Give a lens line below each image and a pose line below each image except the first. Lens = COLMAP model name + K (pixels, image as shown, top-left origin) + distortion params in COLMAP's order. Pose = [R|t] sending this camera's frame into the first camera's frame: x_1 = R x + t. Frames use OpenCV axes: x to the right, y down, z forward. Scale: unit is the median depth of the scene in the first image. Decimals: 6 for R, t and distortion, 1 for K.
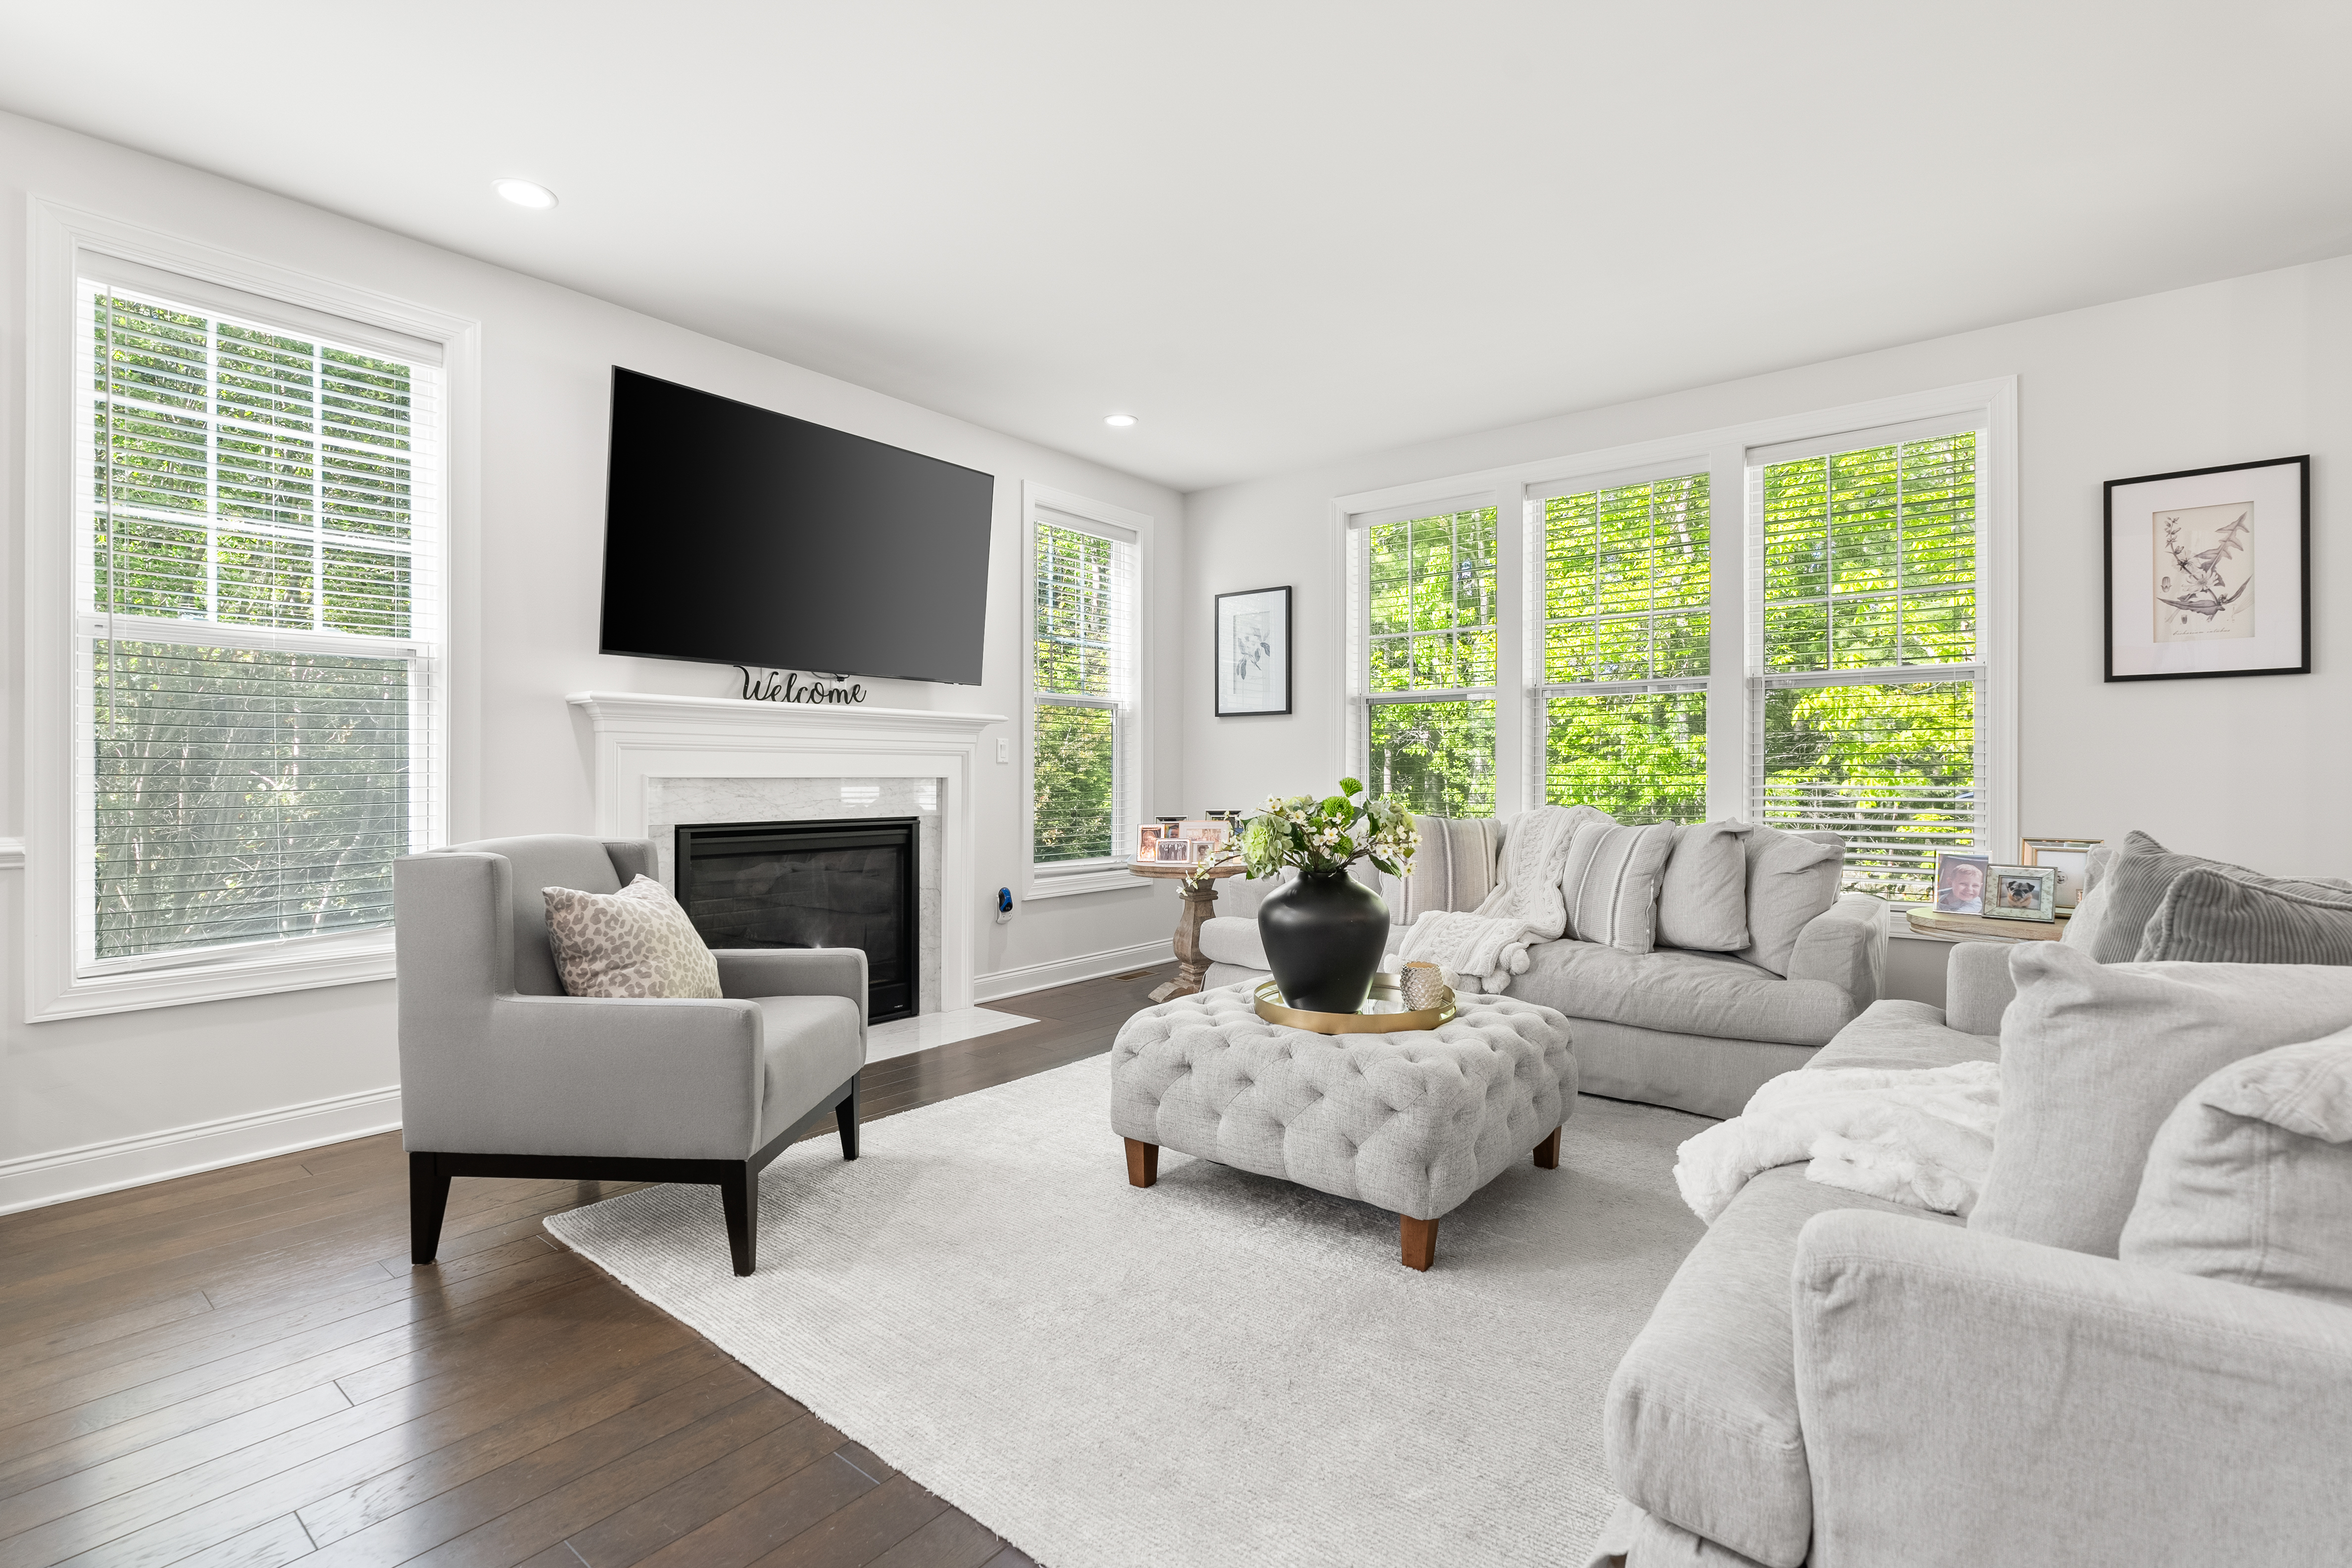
lens RADIAL K [[1066.7, 0, 1187.8], [0, 1066.7, 777.4], [0, 0, 1]] dist [-0.006961, 0.002973]
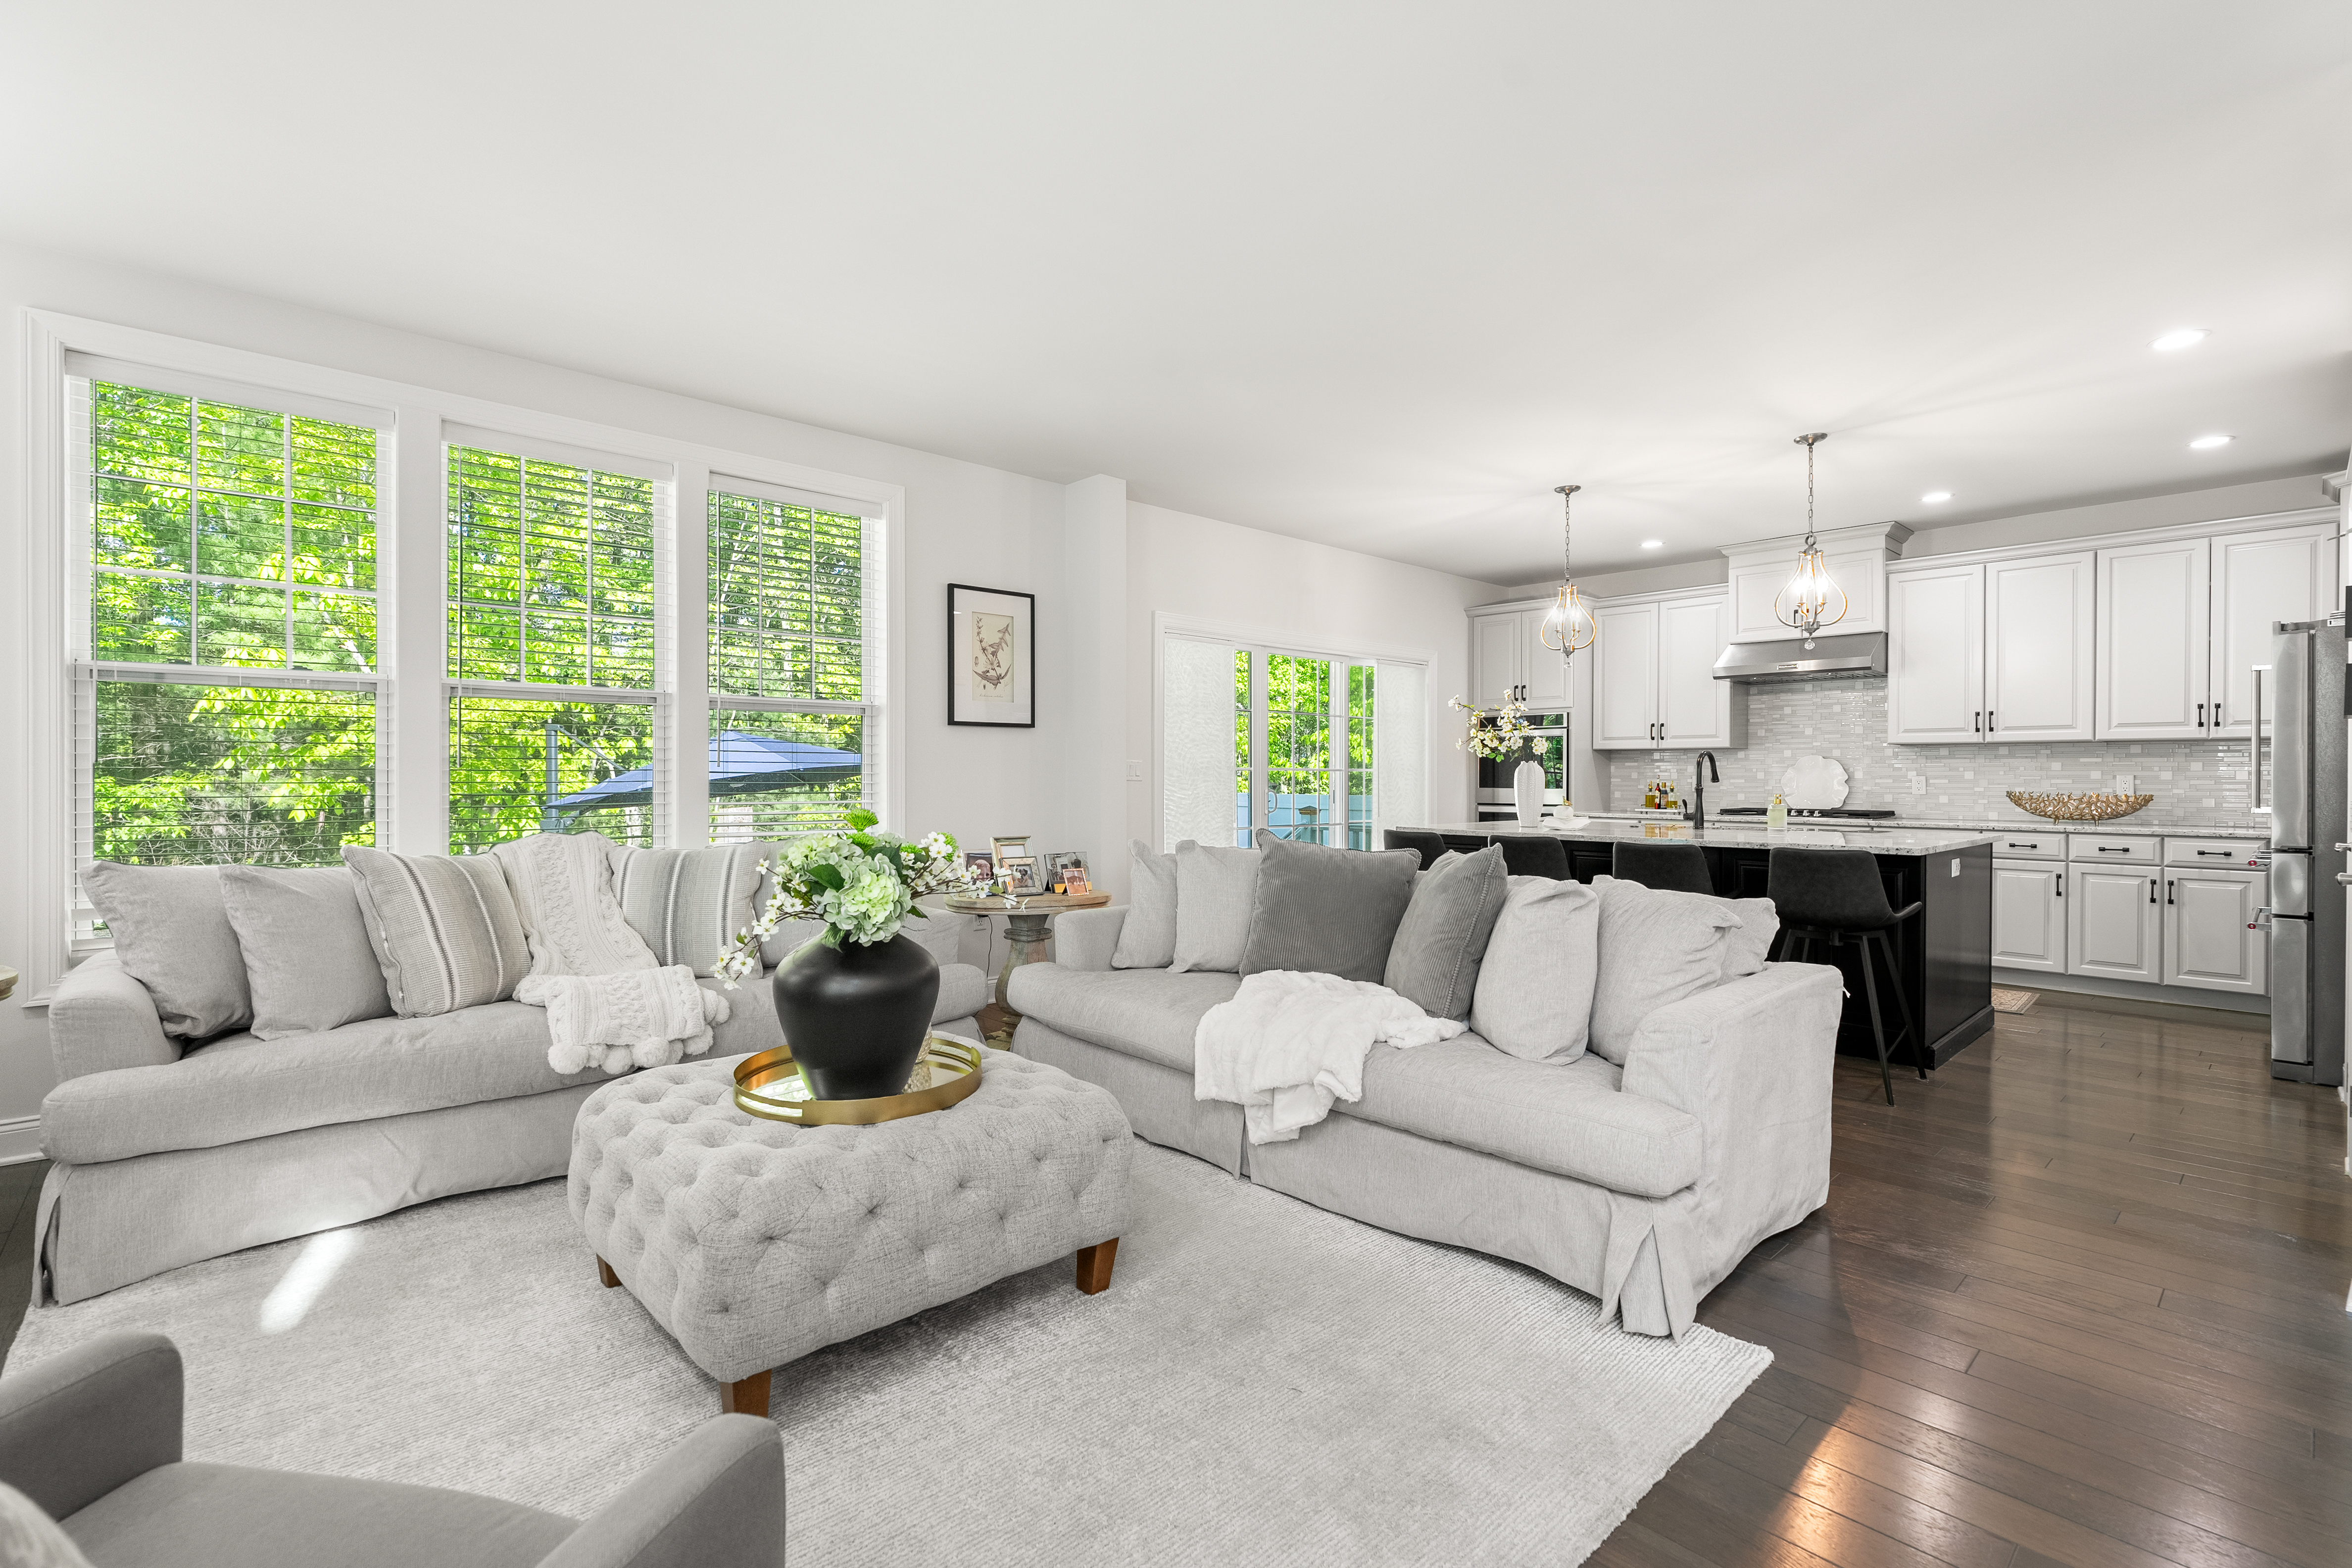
lens RADIAL K [[1066.7, 0, 1177.3], [0, 1066.7, 771.9], [0, 0, 1]] dist [-0.006961, 0.002973]
pose [[0.165010, 0.004302, 0.986282, -0.483491], [0.000253, 0.999990, -0.004404, -0.020844], [-0.986292, 0.000976, 0.165008, 0.465476]]
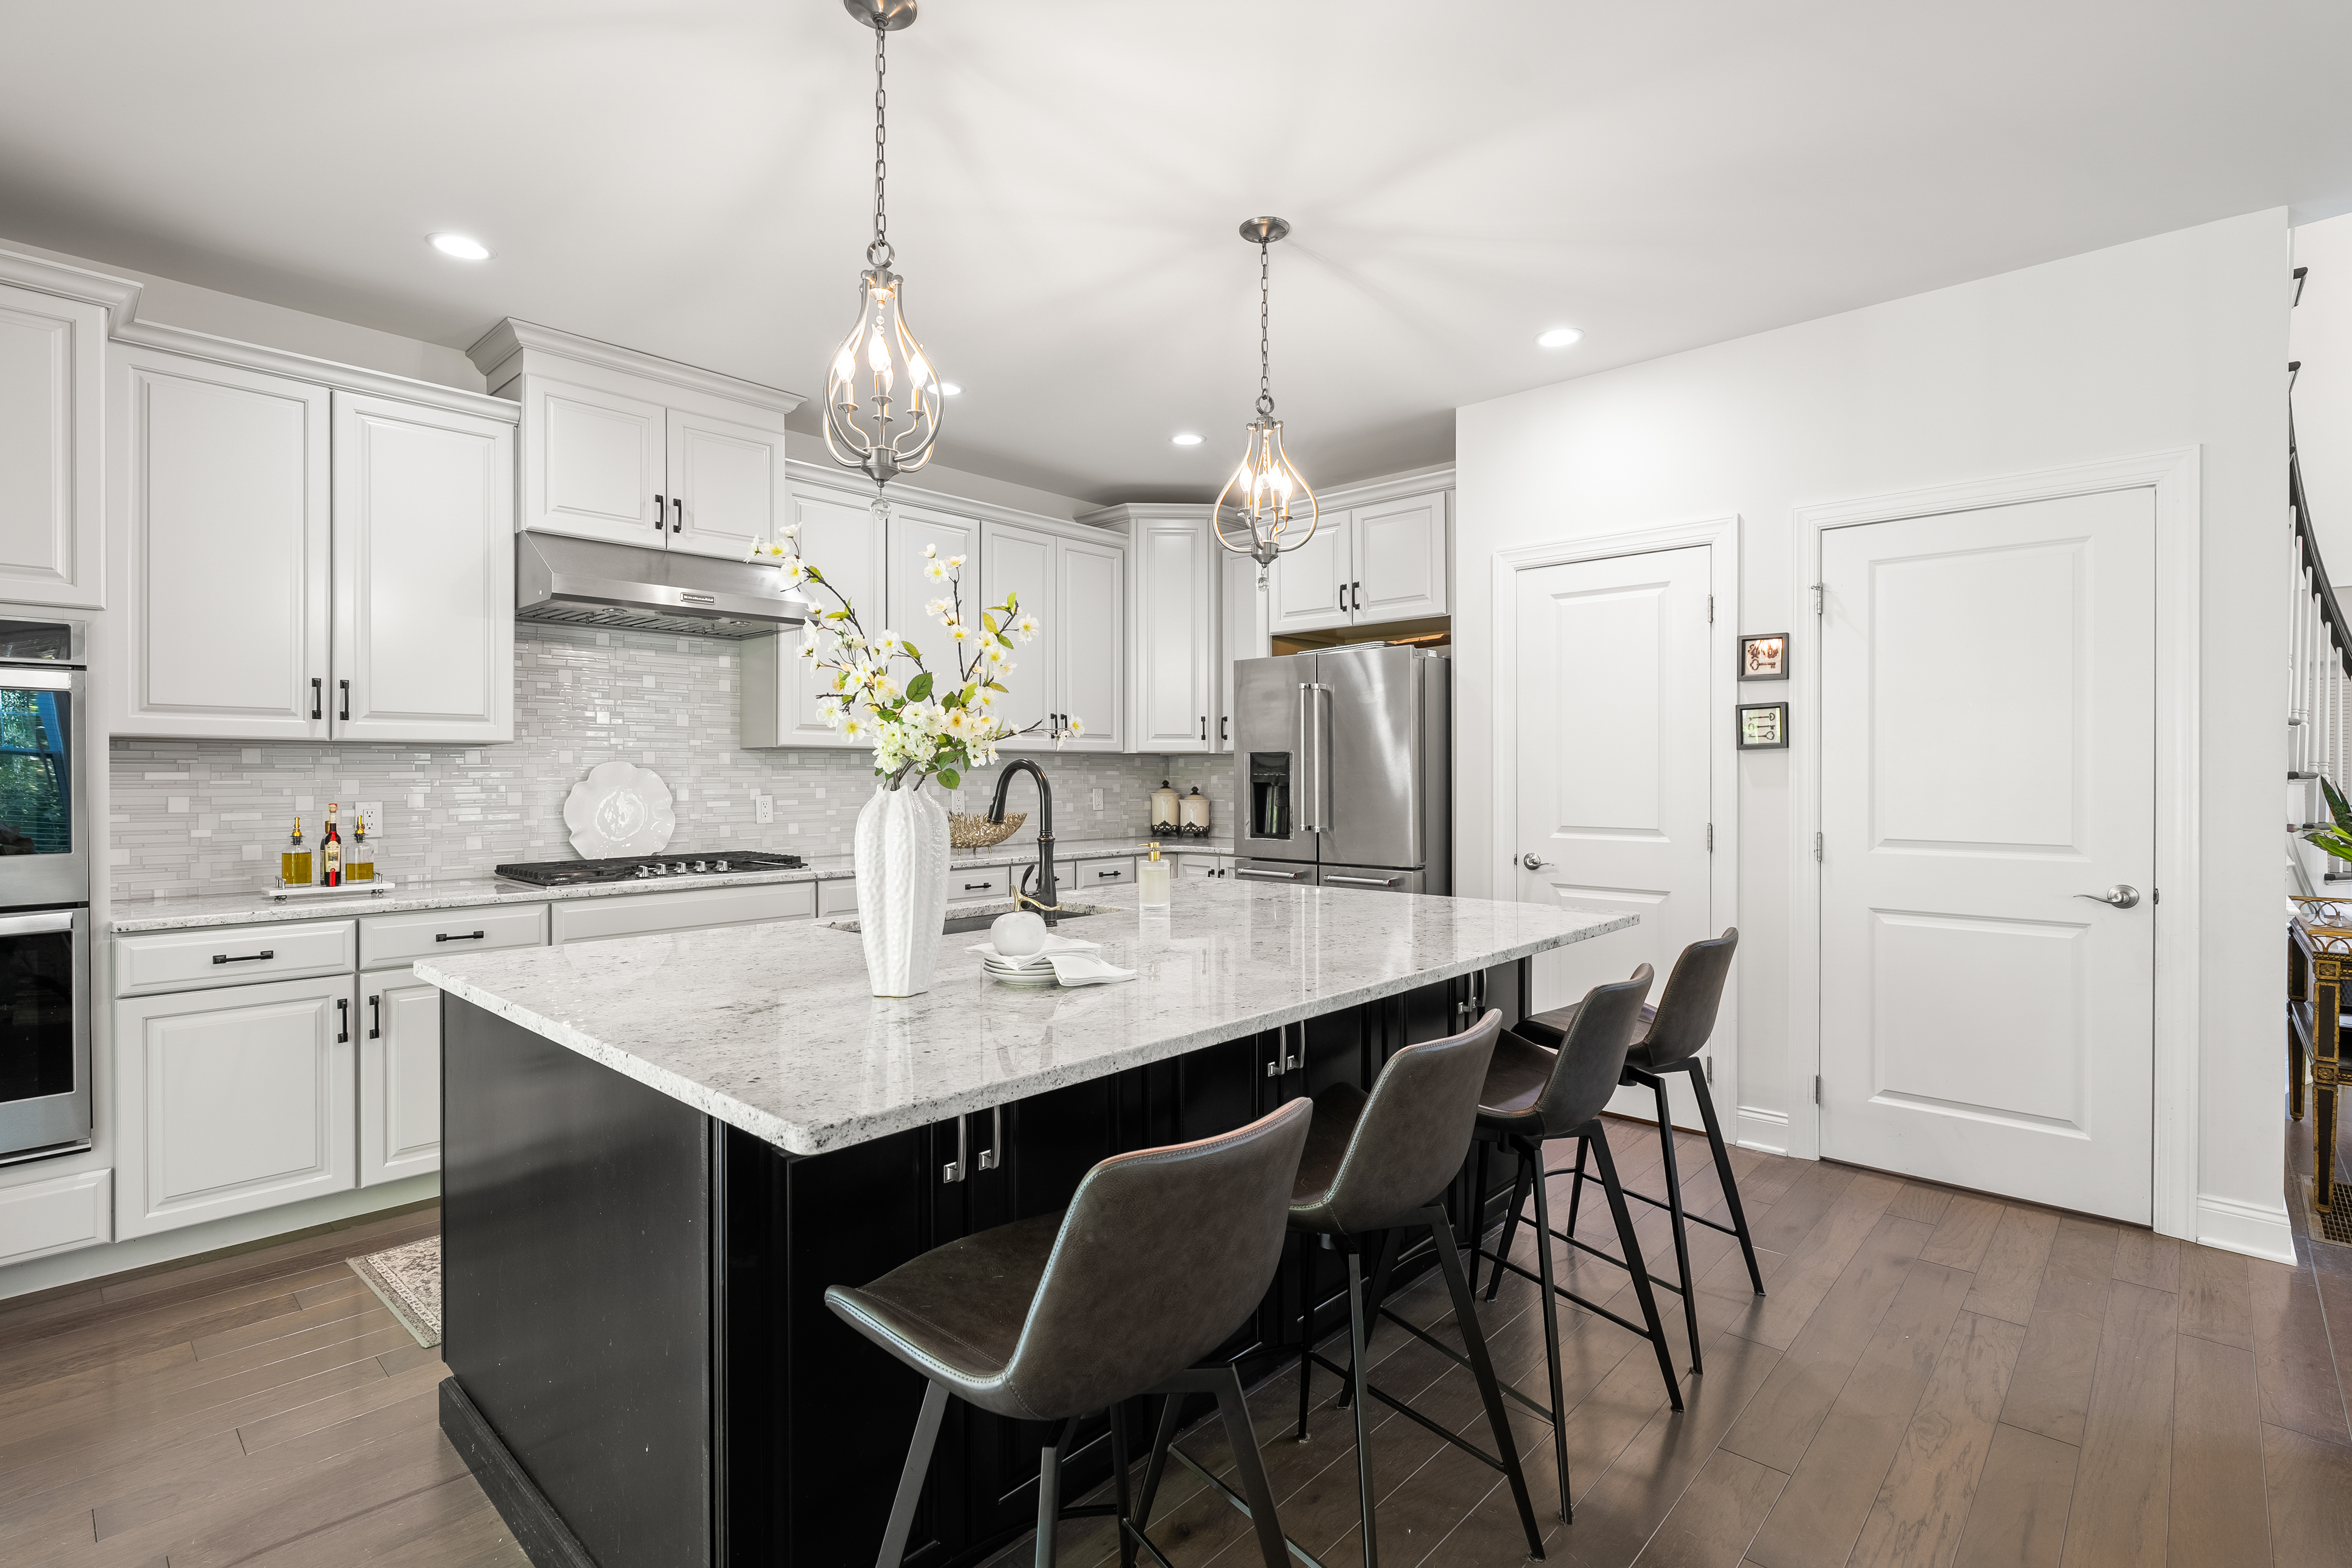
lens RADIAL K [[1066.7, 0, 1130.3], [0, 1066.7, 778.6], [0, 0, 1]] dist [-0.006961, 0.002973]
pose [[-0.996093, 0.001035, 0.088300, 0.996234], [0.001850, 0.999956, 0.009147, -0.050643], [-0.088286, 0.009274, -0.996052, 0.679520]]
